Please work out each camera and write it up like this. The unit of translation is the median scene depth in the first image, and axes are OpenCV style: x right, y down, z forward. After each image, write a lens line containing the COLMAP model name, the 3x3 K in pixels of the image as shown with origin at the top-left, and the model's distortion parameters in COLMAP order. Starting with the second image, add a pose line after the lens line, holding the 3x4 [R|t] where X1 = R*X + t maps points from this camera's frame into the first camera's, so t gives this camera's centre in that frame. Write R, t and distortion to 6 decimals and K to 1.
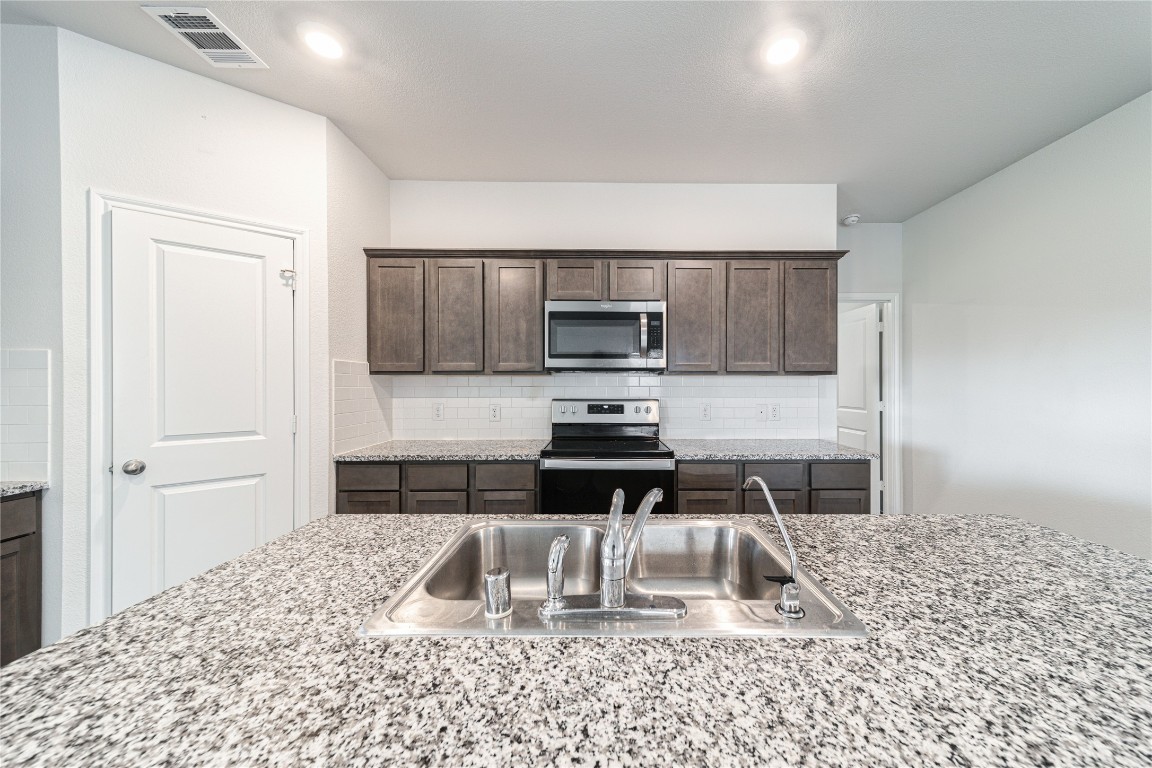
lens RADIAL K [[411.5, 0, 603.4], [0, 411.5, 384.6], [0, 0, 1]] dist [0.006714, -0.000010]
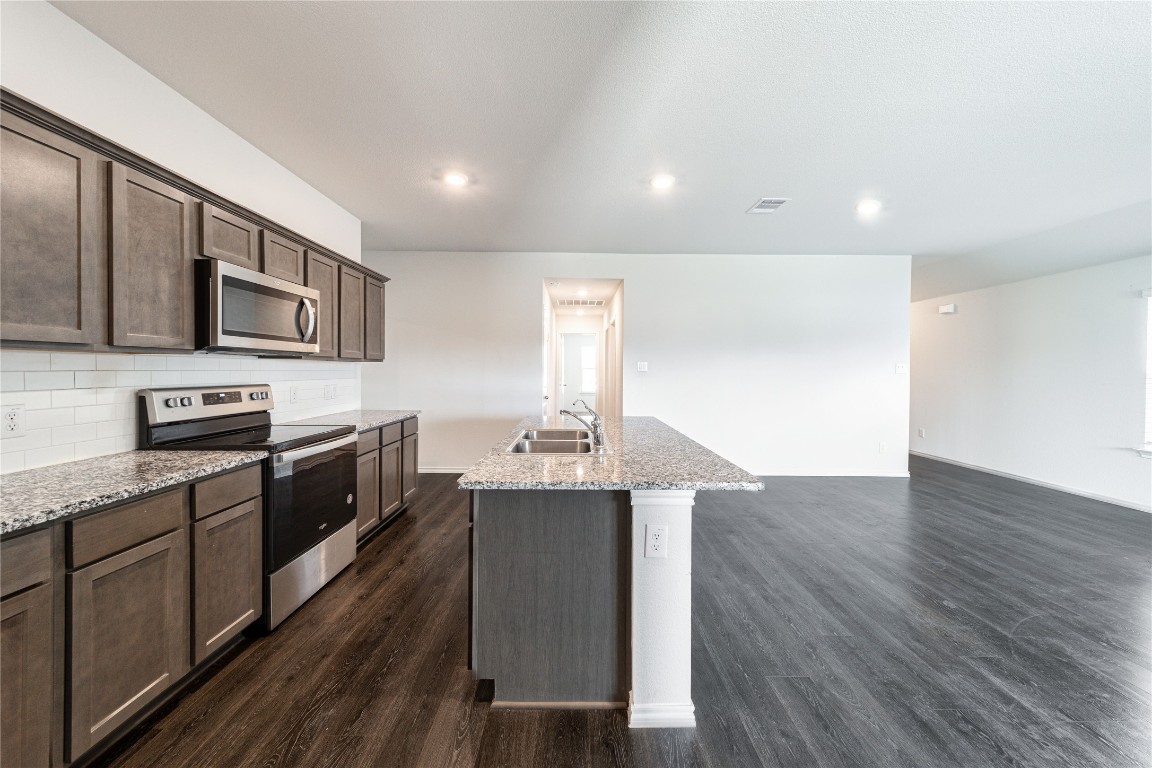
lens RADIAL K [[405.2, 0, 579.2], [0, 405.2, 372.4], [0, 0, 1]] dist [0.007833, 0.000012]
pose [[0.007127, -0.005807, 0.999958, -0.874671], [-0.005374, 0.999968, 0.005846, -0.000110], [-0.999960, -0.005415, 0.007096, 0.309821]]
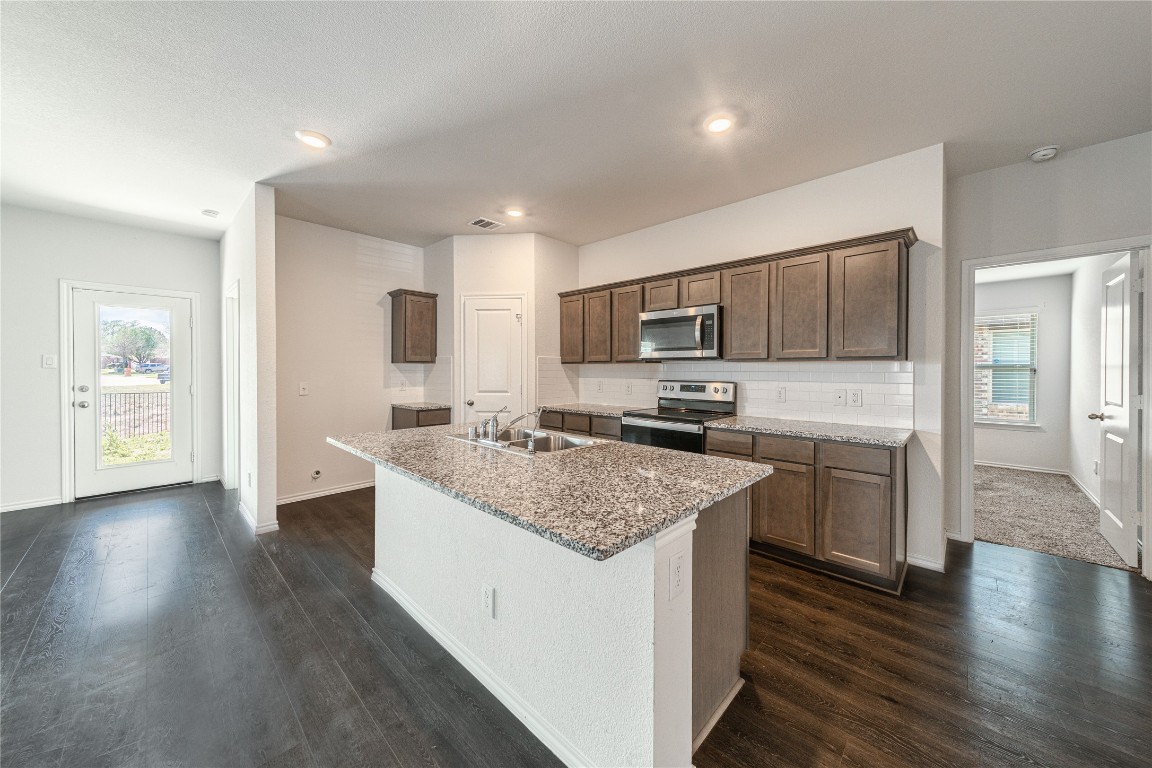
lens RADIAL K [[405.2, 0, 579.2], [0, 405.2, 372.4], [0, 0, 1]] dist [0.007833, 0.000012]
pose [[0.714704, 0.005432, -0.699406, 0.709006], [-0.002125, 0.999982, 0.005596, 0.002196], [0.699424, -0.002513, 0.714703, -0.192605]]
